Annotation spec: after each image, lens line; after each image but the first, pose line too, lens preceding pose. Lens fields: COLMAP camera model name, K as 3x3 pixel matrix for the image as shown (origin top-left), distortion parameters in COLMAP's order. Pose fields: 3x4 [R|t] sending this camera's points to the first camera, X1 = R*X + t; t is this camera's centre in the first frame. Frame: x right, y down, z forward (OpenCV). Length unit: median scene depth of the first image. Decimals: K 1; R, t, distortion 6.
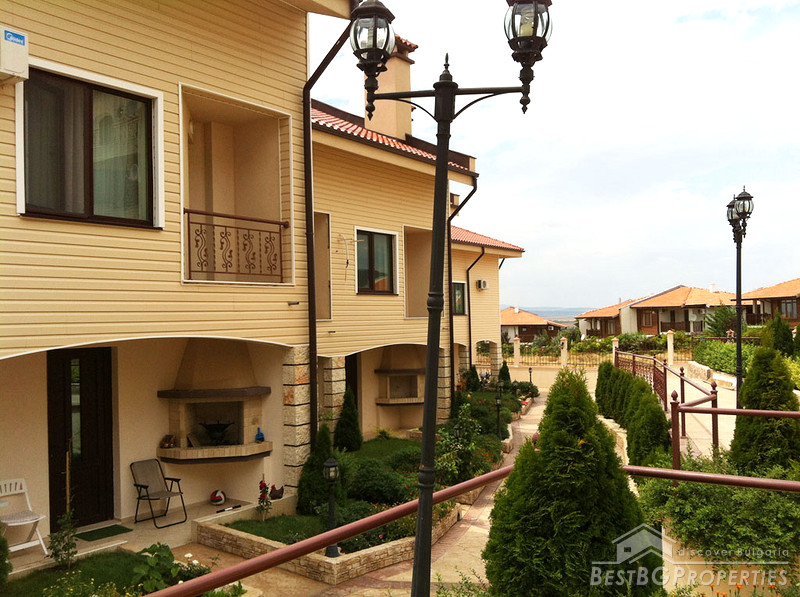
lens RADIAL K [[754.4, 0, 400.0], [0, 754.4, 298.5], [0, 0, 1]] dist [0.011515, -0.013739]
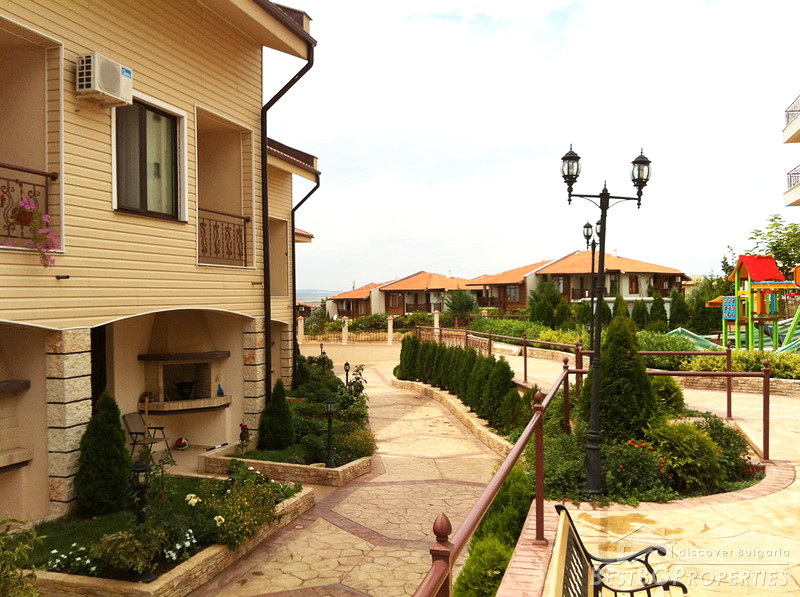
lens RADIAL K [[754.4, 0, 400.0], [0, 754.4, 298.5], [0, 0, 1]] dist [0.011515, -0.013739]
pose [[0.939579, 0.011361, 0.342144, -0.339462], [-0.019927, 0.999570, 0.021531, 0.000011], [-0.341752, -0.027048, 0.939401, -0.248228]]
